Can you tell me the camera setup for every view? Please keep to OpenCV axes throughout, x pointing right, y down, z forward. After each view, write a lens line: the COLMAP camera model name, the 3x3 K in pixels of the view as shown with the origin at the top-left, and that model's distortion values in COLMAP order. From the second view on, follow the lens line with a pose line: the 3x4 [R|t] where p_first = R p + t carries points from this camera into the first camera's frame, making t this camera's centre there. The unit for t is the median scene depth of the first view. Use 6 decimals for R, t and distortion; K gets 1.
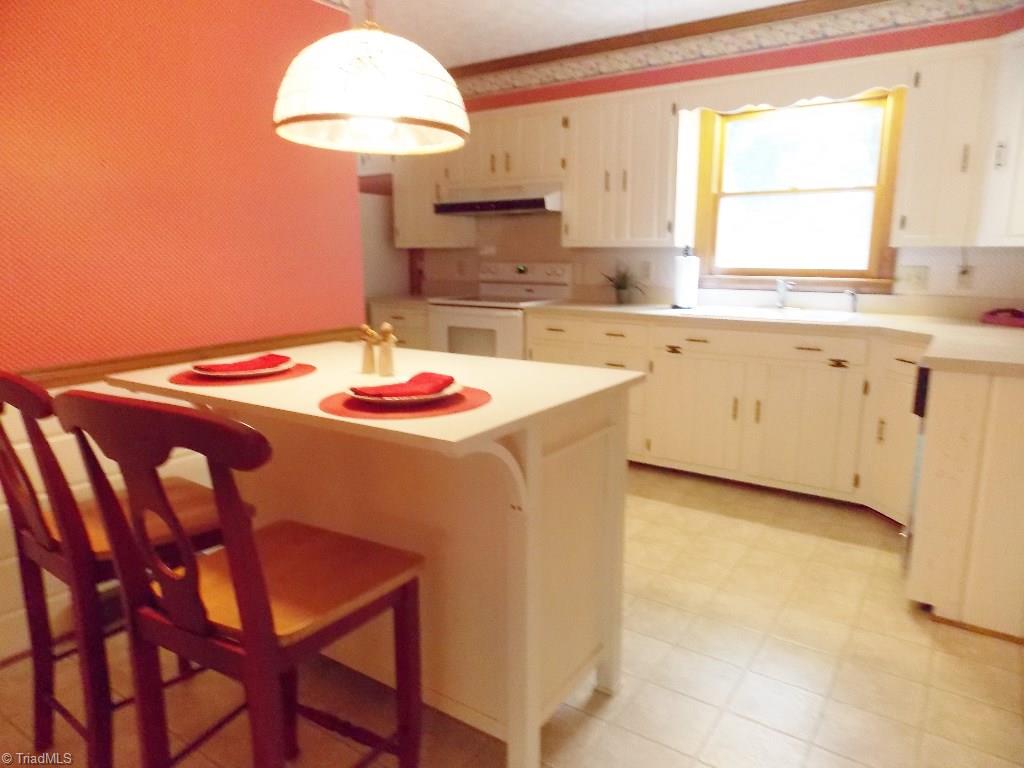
lens RADIAL K [[687.9, 0, 510.1], [0, 687.9, 384.5], [0, 0, 1]] dist [-0.005205, 0.003794]
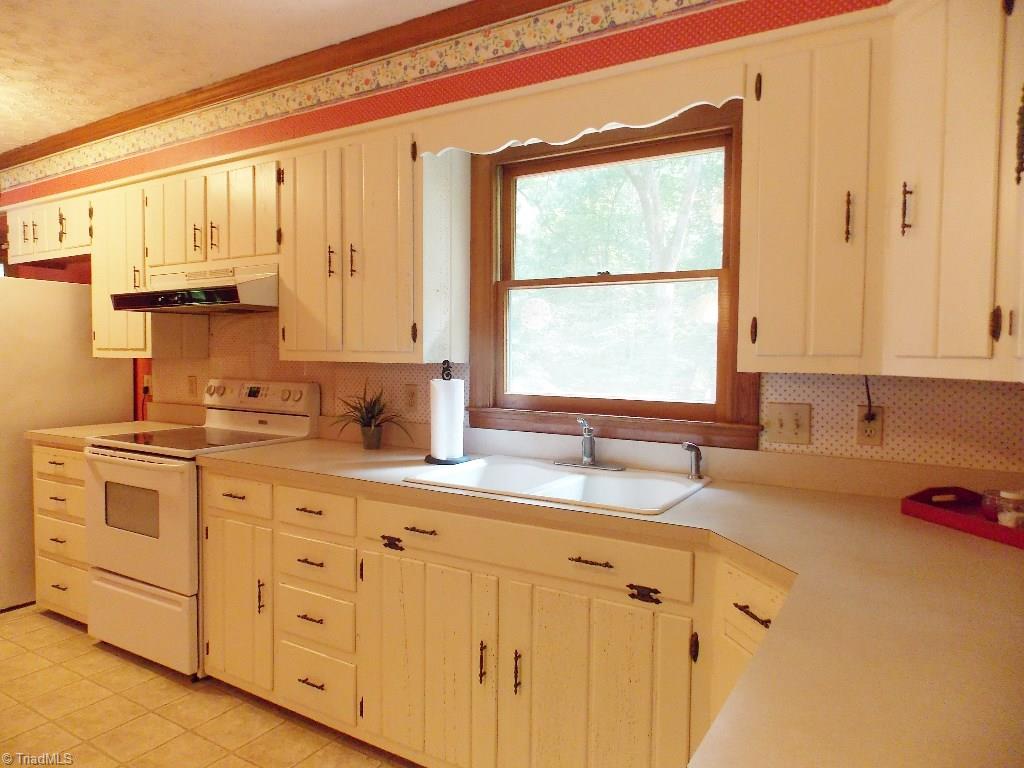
lens RADIAL K [[687.9, 0, 513.1], [0, 687.9, 382.3], [0, 0, 1]] dist [-0.005205, 0.003794]
pose [[0.999154, 0.005663, 0.040743, 0.309485], [0.000299, 0.989454, -0.144849, -0.098596], [-0.041134, 0.144739, 0.988615, 0.404130]]
